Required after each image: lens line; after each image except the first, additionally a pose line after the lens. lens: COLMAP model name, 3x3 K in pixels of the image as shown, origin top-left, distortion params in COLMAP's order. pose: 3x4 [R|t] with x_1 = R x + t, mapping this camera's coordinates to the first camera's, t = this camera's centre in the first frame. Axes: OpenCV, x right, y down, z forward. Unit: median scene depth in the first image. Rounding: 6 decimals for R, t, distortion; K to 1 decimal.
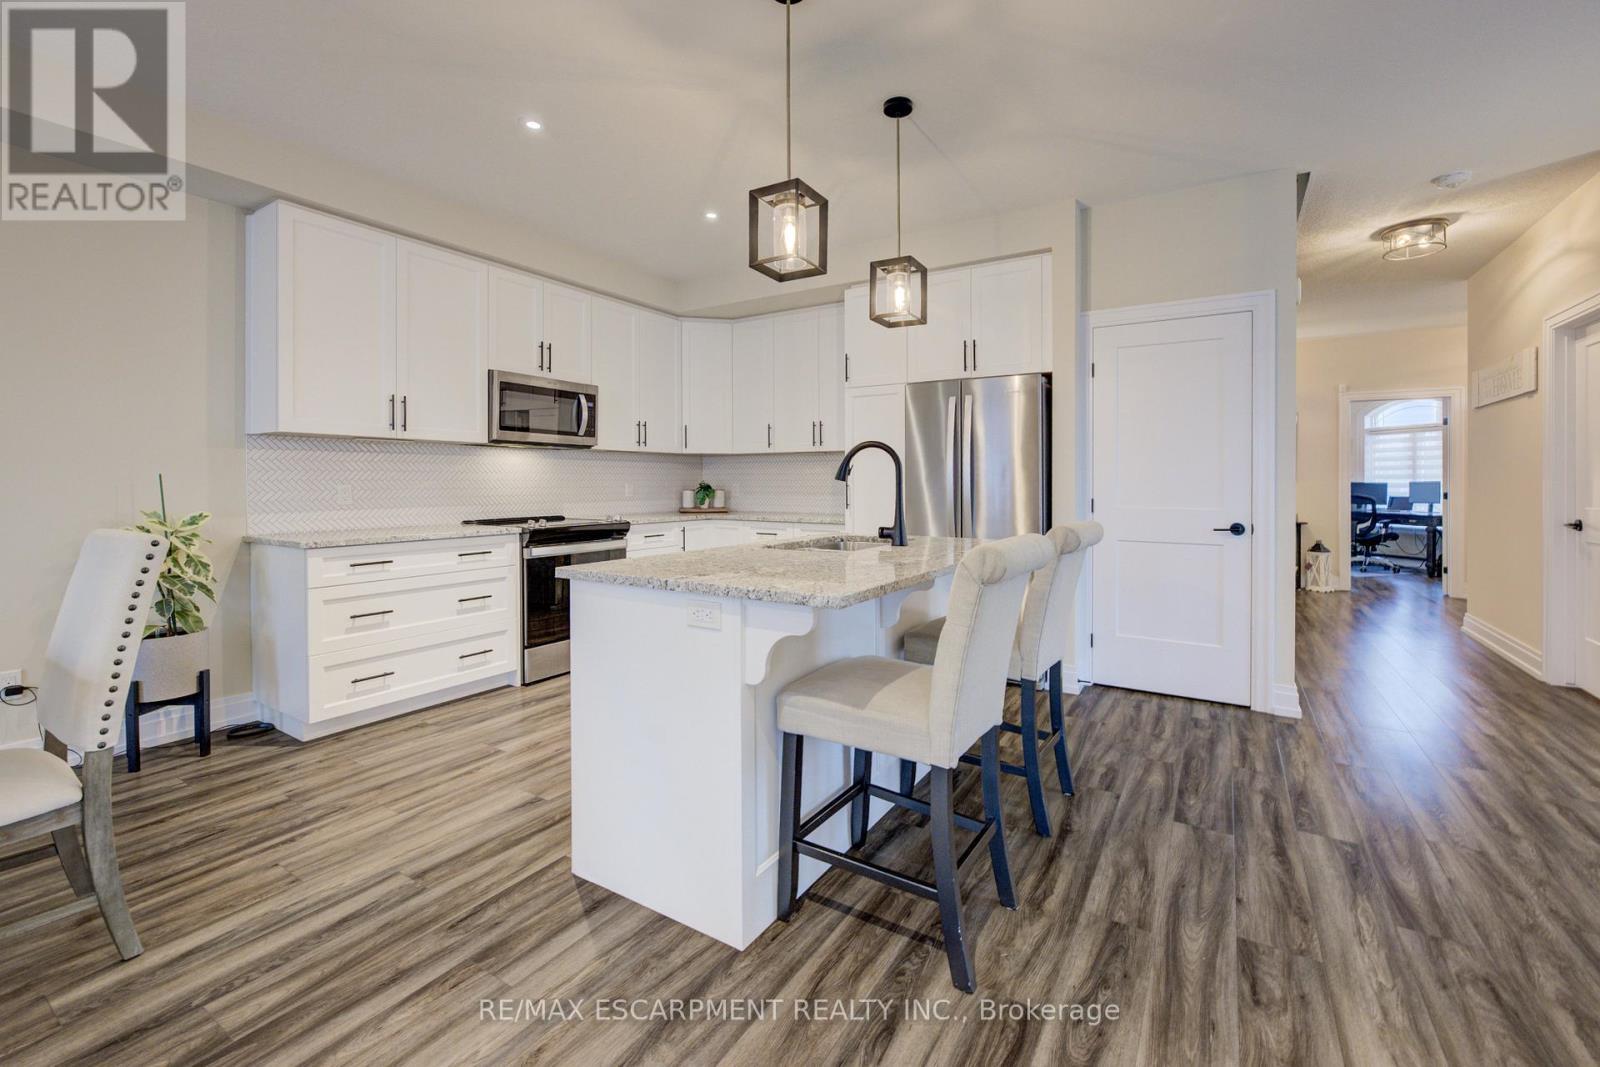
lens RADIAL K [[669.0, 0, 813.9], [0, 669.0, 480.7], [0, 0, 1]] dist [-0.002135, 0.000028]
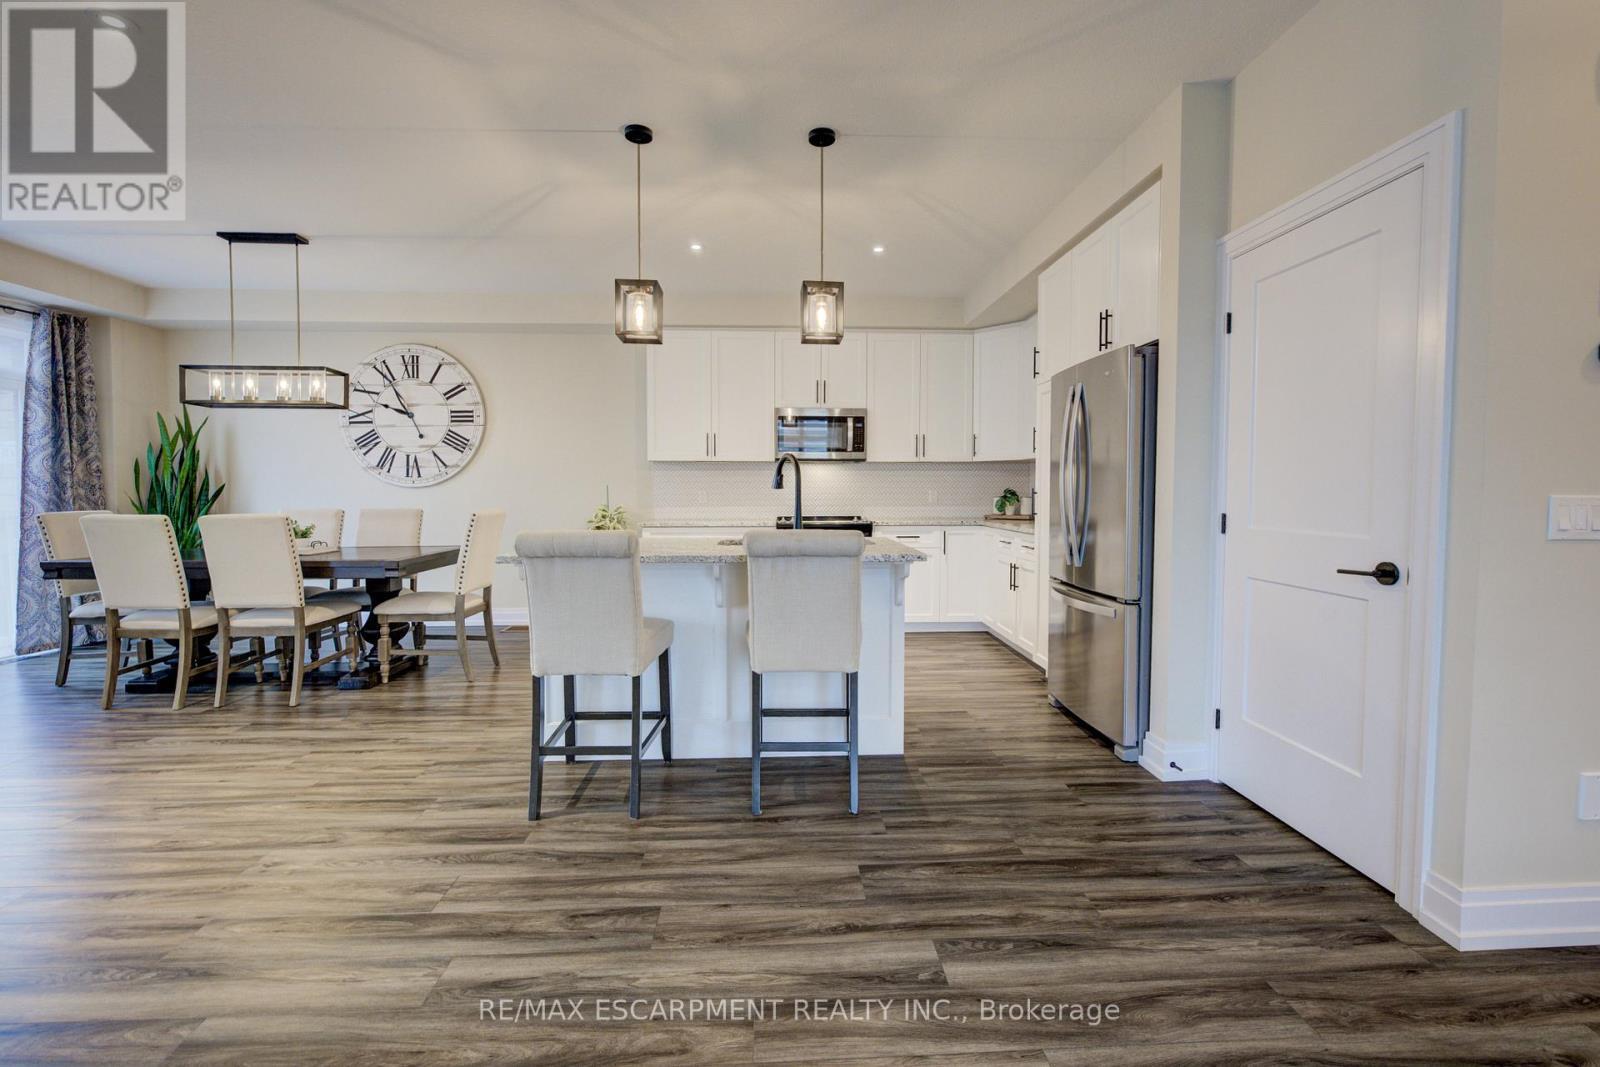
lens RADIAL K [[678.4, 0, 805.1], [0, 678.4, 511.9], [0, 0, 1]] dist [-0.002091, 0.000009]
pose [[0.566564, 0.027250, -0.823567, 0.702465], [0.002192, 0.999400, 0.034576, 0.000485], [0.824015, -0.021395, 0.566164, 0.245195]]
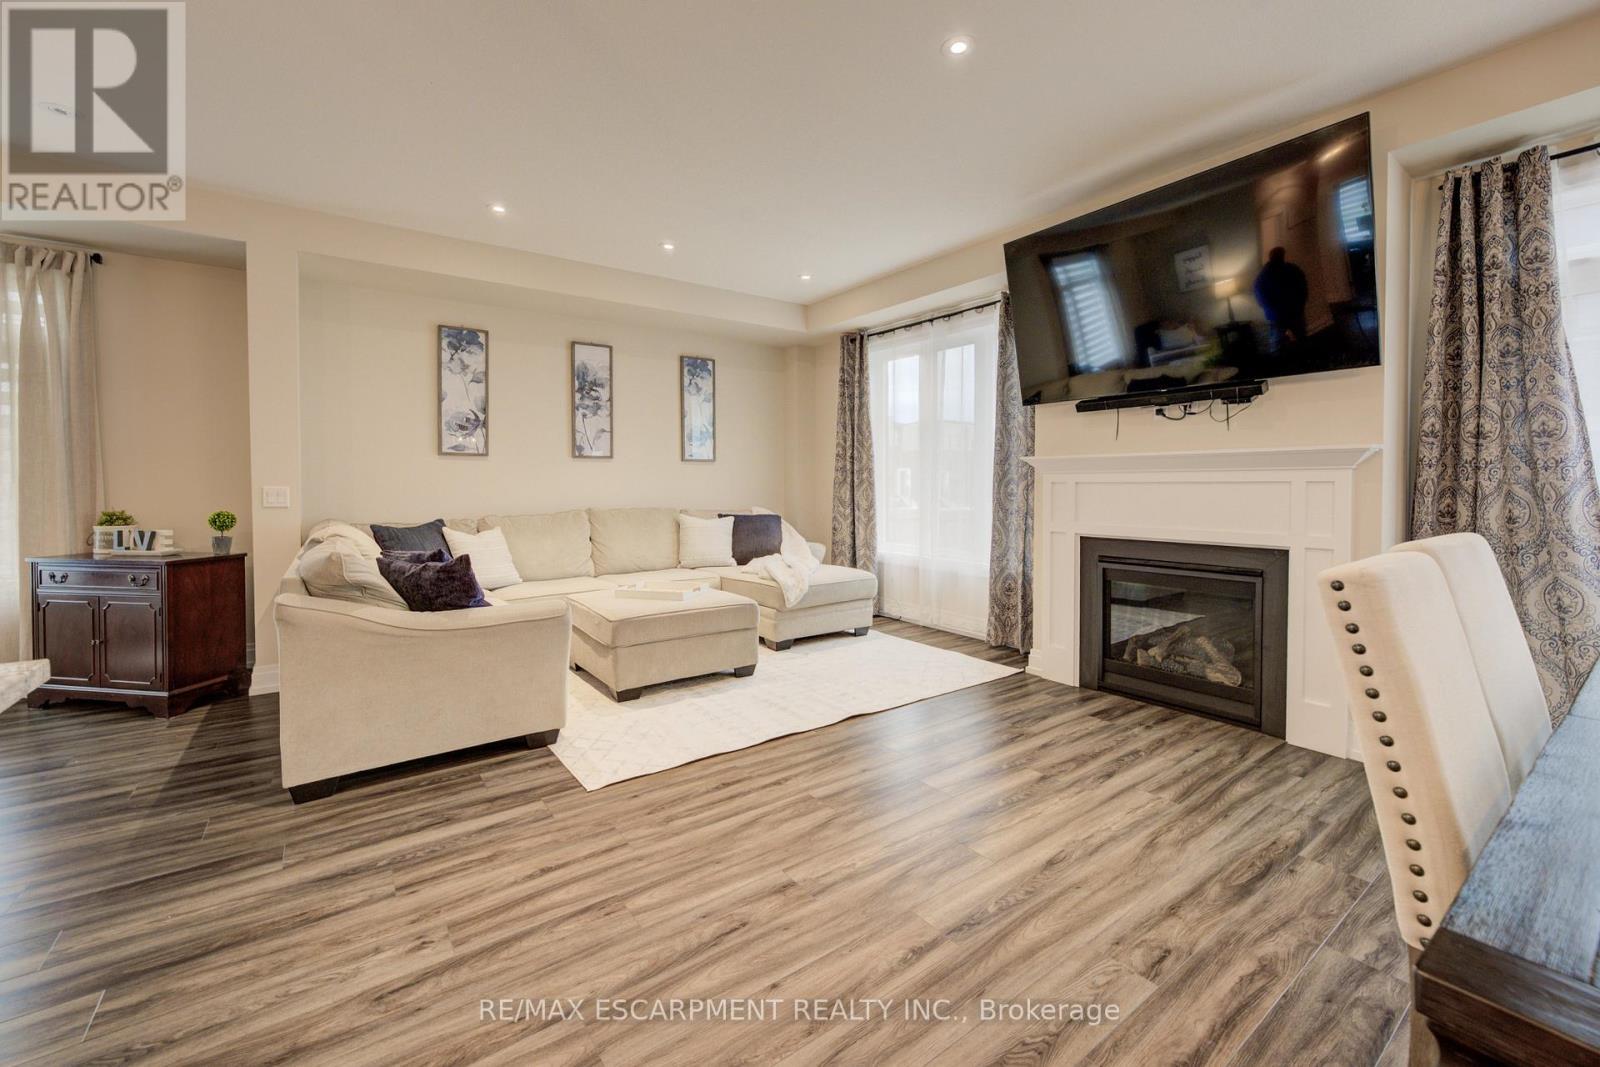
lens RADIAL K [[654.0, 0, 796.9], [0, 654.0, 489.3], [0, 0, 1]] dist [-0.002439, 0.000349]
pose [[-0.924533, -0.000287, 0.381103, -0.319528], [0.004191, 0.999932, 0.010919, 0.000782], [-0.381080, 0.011692, -0.924468, 0.479797]]
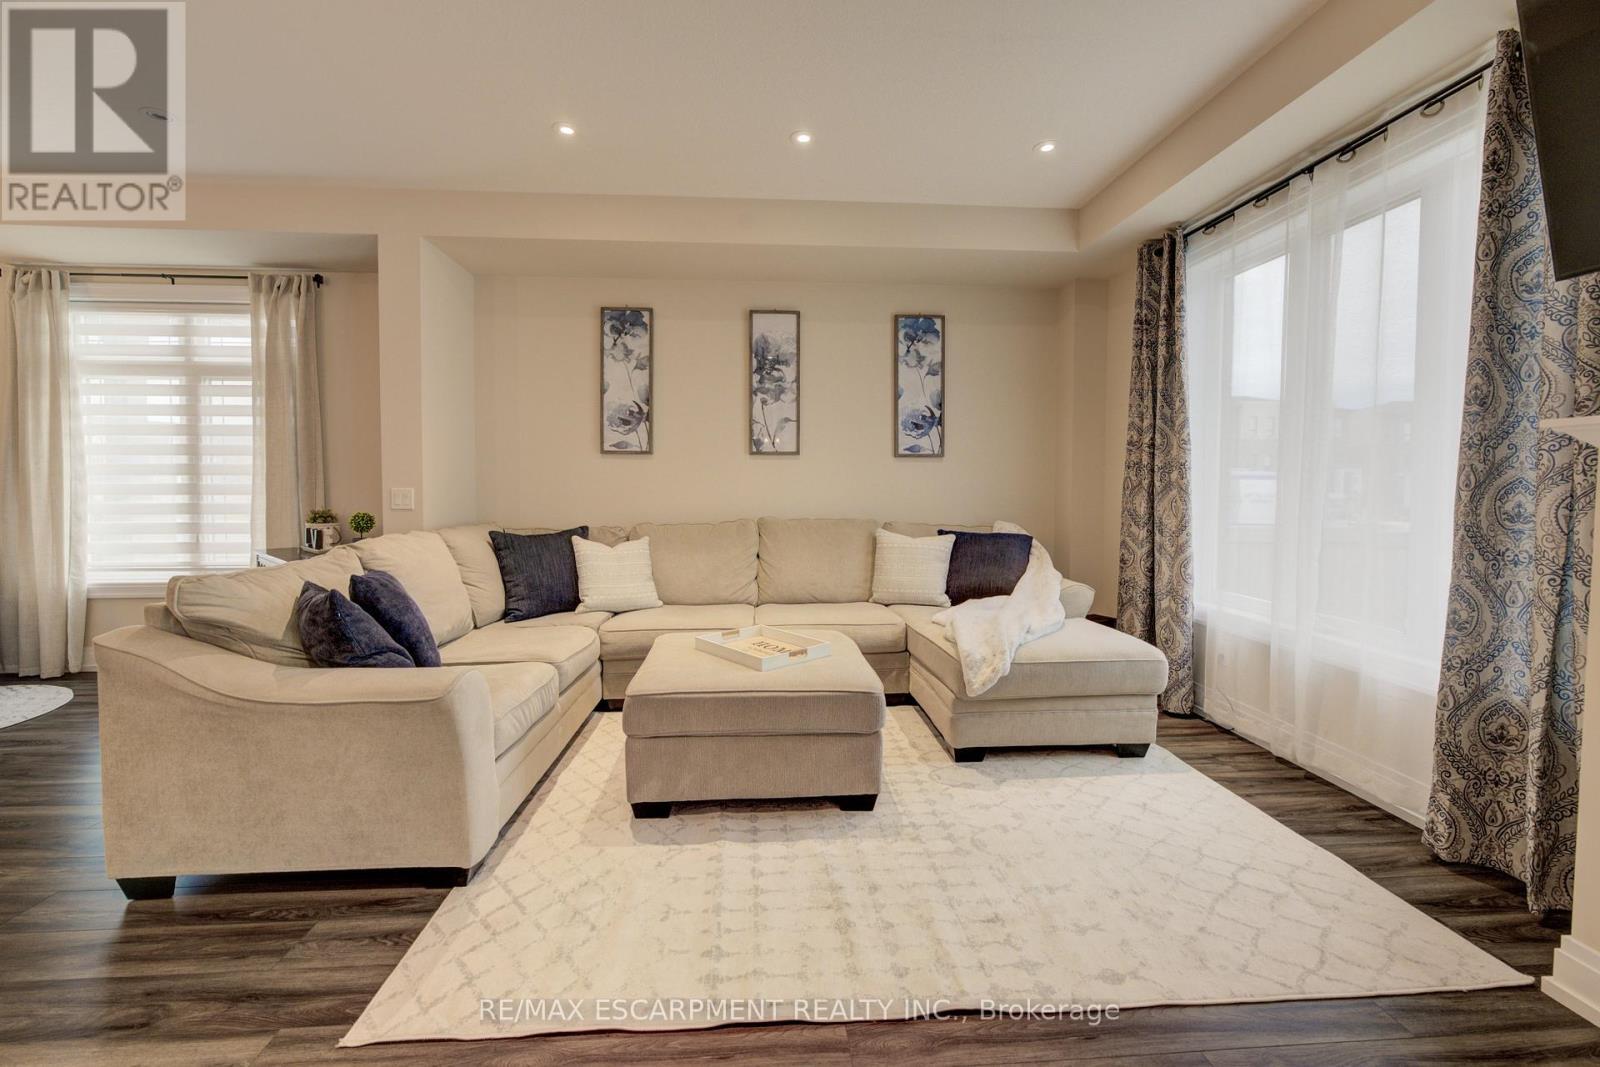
lens RADIAL K [[645.9, 0, 794.5], [0, 645.9, 505.8], [0, 0, 1]] dist [-0.006142, 0.000680]
pose [[-0.583998, -0.025329, 0.811360, -0.303751], [-0.000393, 0.999522, 0.030920, 0.000804], [-0.811755, 0.017738, -0.583729, -0.006114]]
